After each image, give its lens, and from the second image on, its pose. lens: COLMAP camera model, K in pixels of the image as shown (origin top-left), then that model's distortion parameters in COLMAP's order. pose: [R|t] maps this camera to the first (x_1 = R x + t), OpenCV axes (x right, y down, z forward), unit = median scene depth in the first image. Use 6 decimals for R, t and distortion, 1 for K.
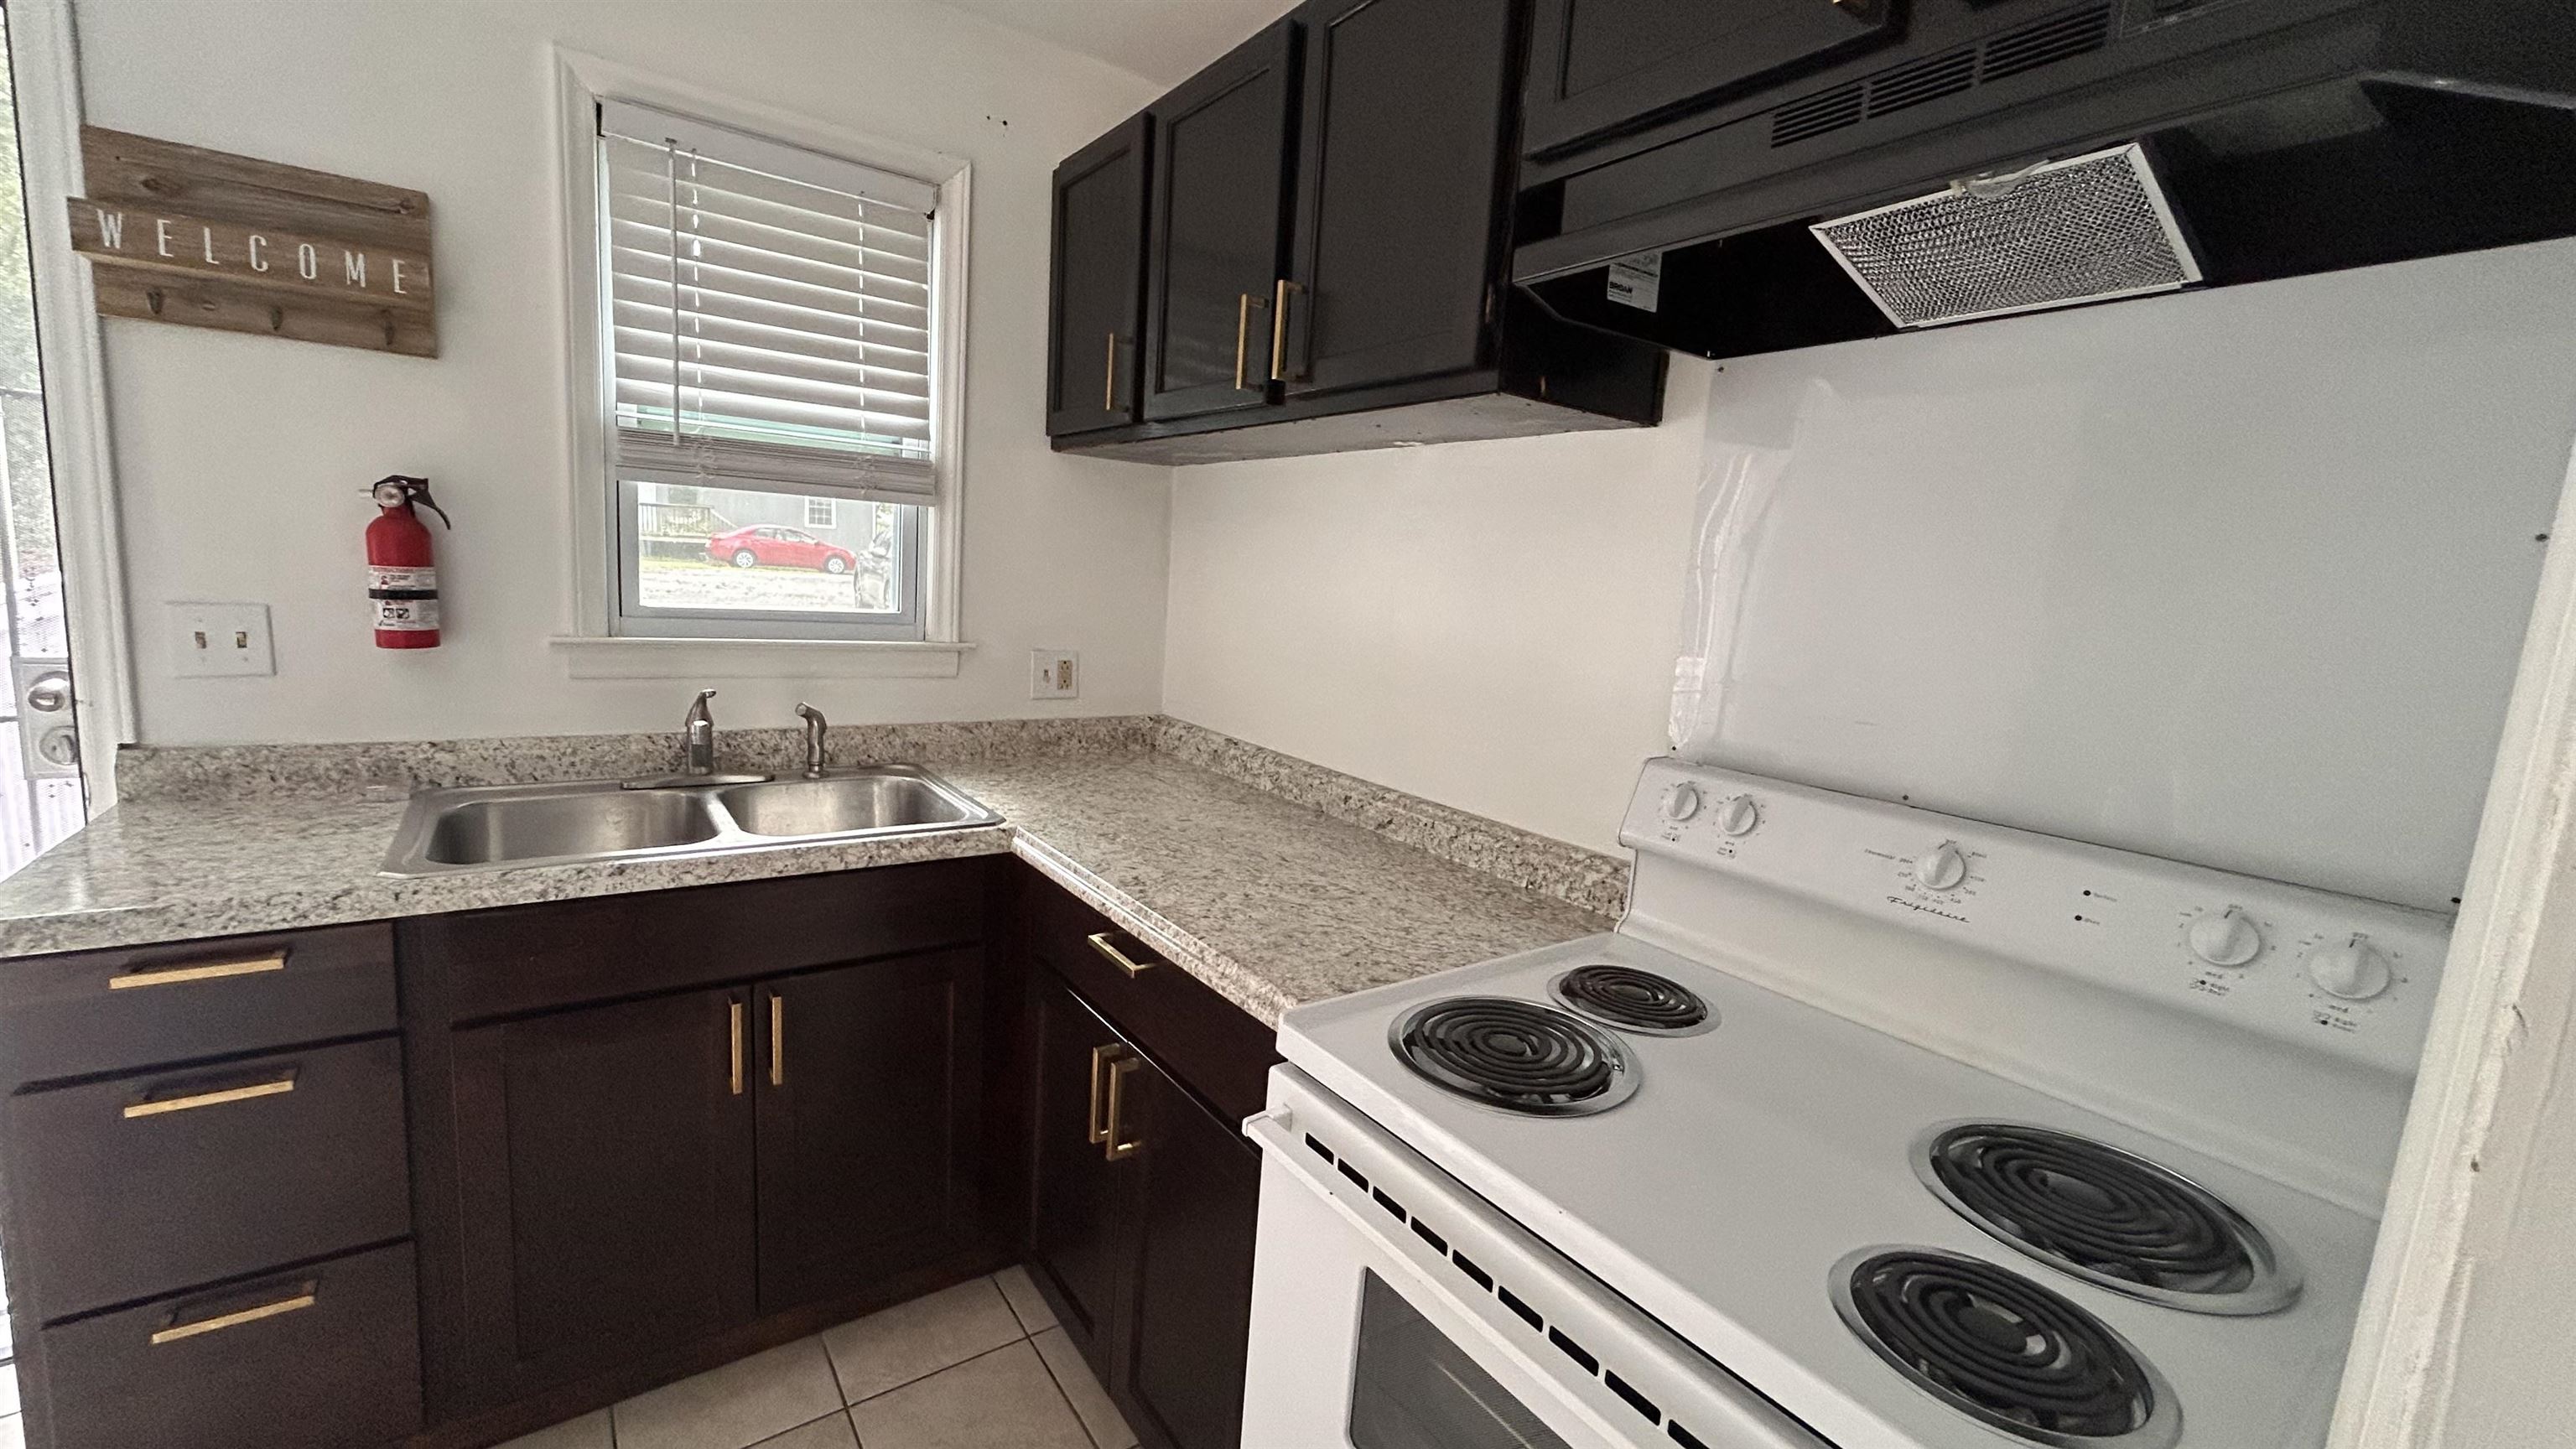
lens RADIAL K [[1039.7, 0, 1288.0], [0, 1039.7, 724.5], [0, 0, 1]] dist [-0.000429, 0.000114]
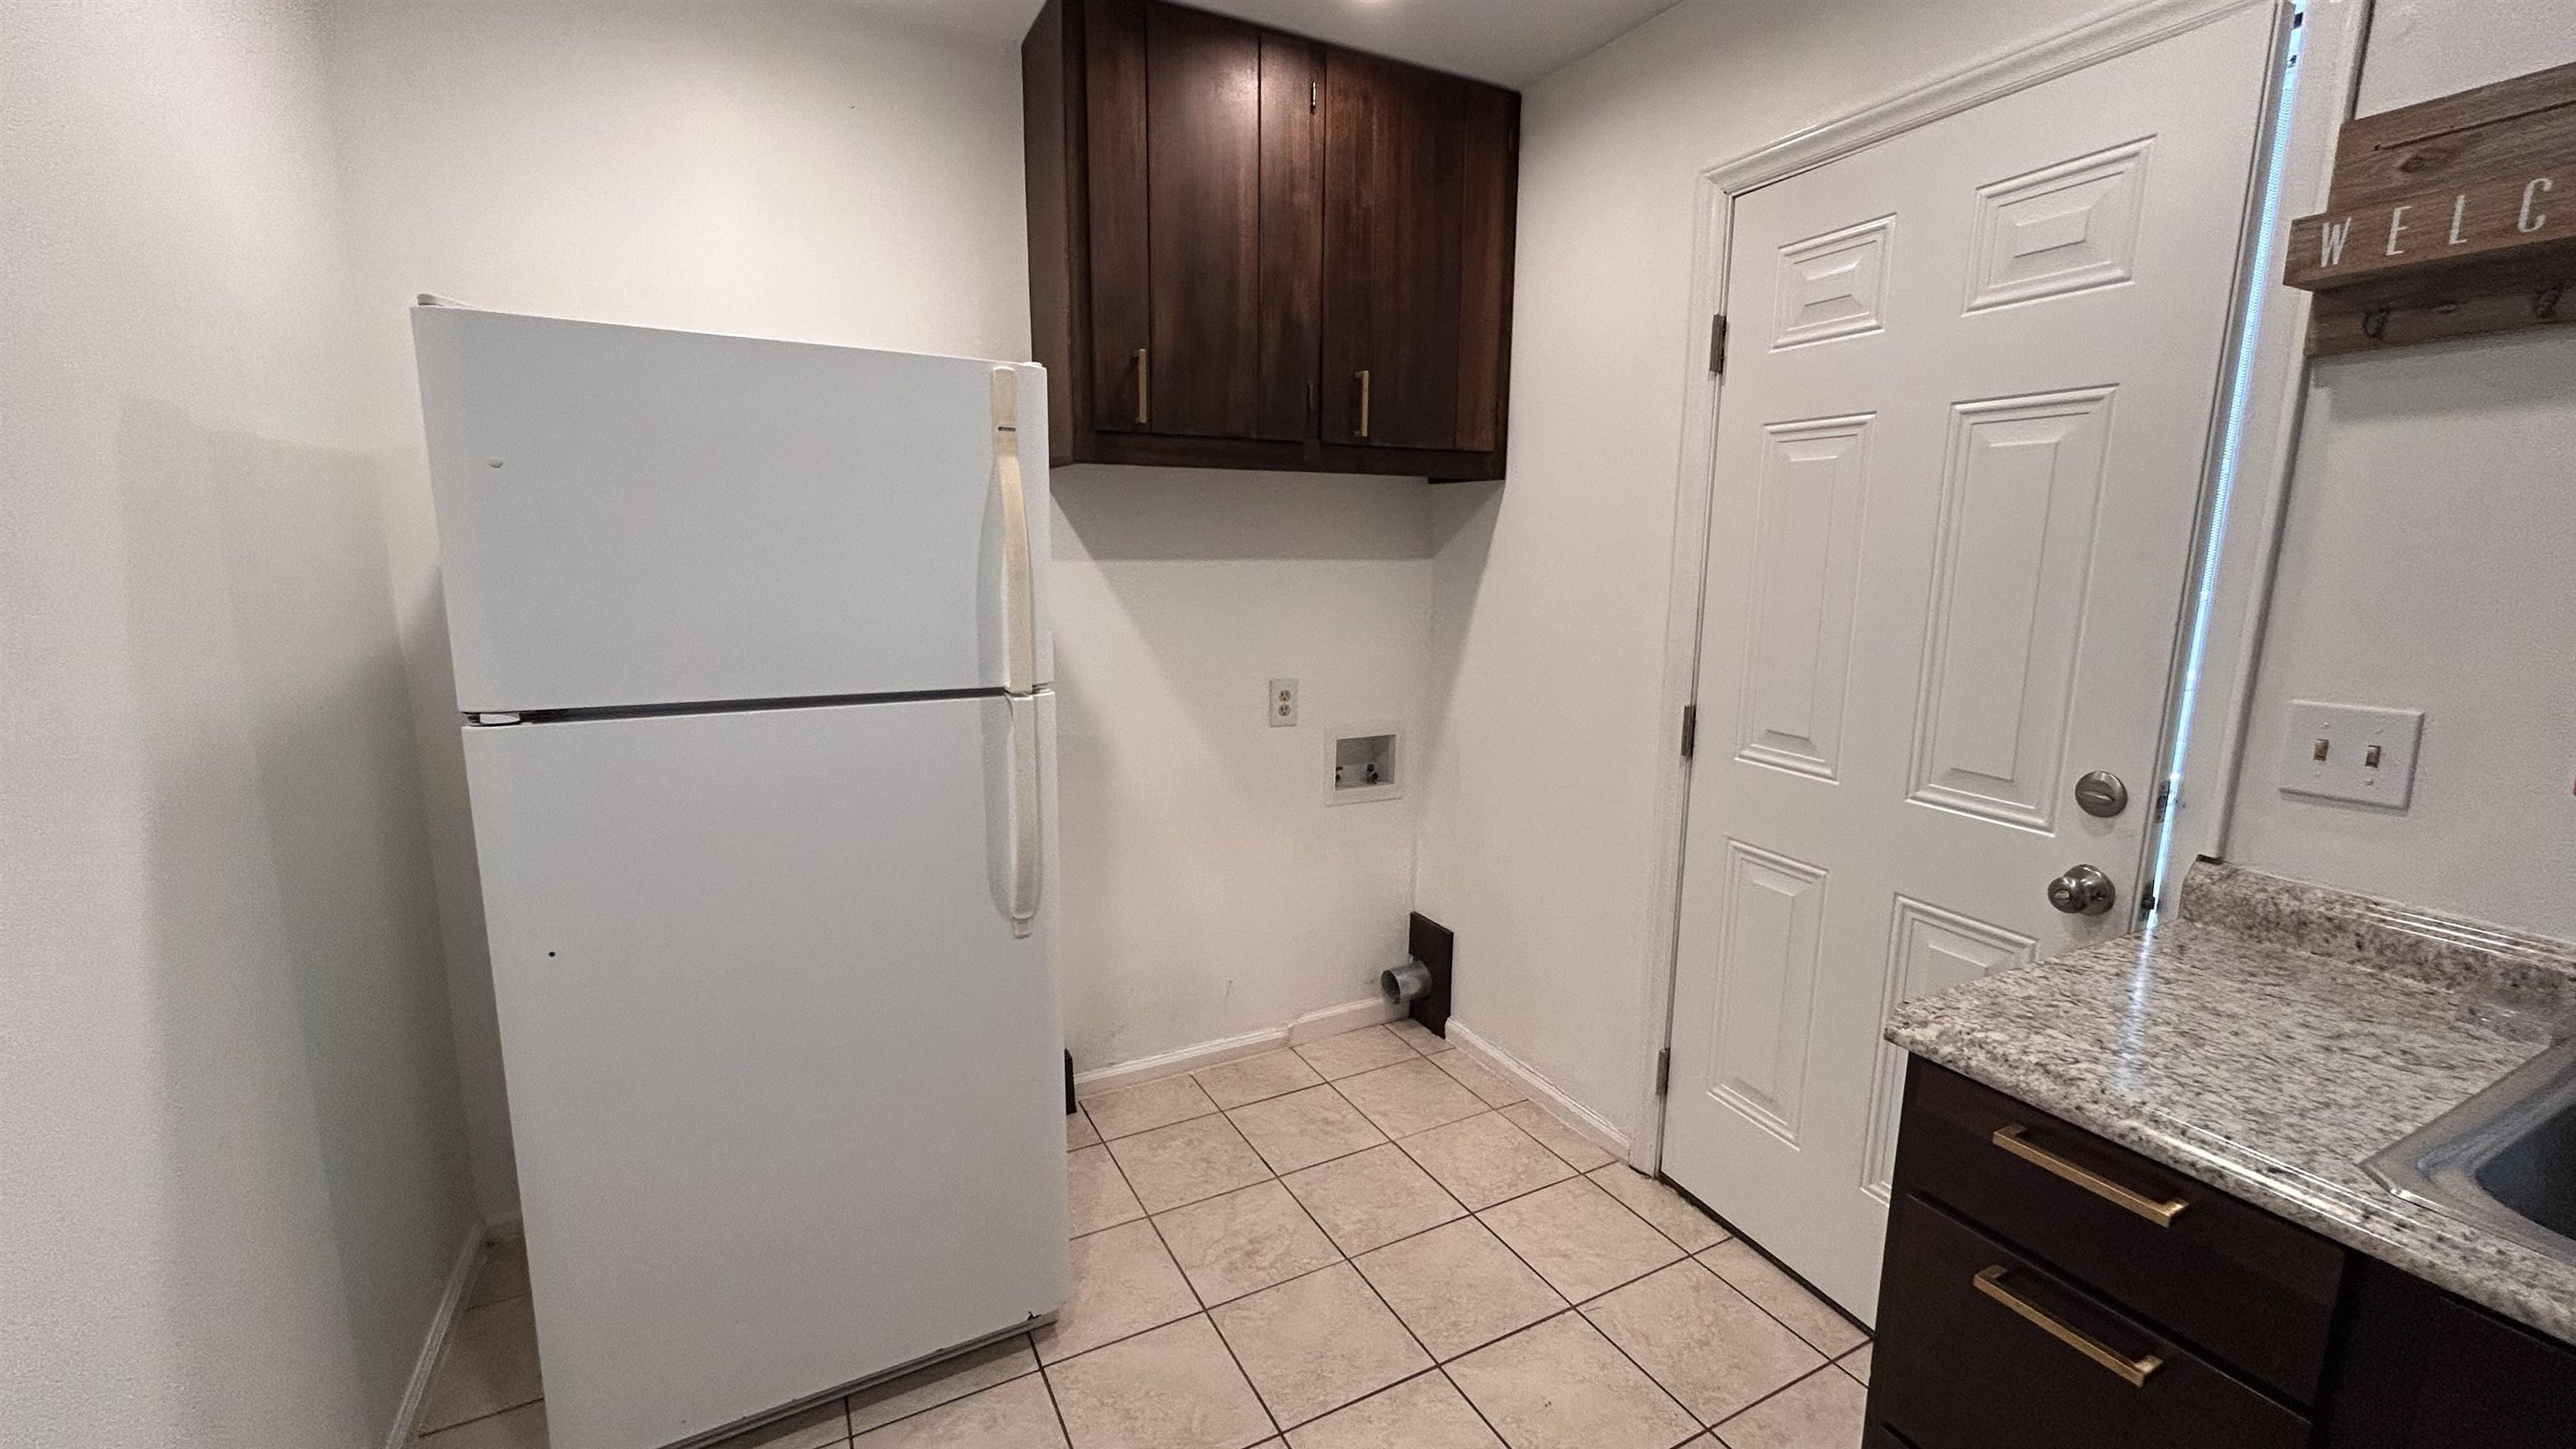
lens RADIAL K [[1039.7, 0, 1288.0], [0, 1039.7, 724.5], [0, 0, 1]] dist [-0.000429, 0.000114]
pose [[-0.143319, 0.105053, -0.984085, -0.176324], [-0.168746, 0.977196, 0.128893, -0.075006], [0.975184, 0.184533, -0.122324, 0.355773]]
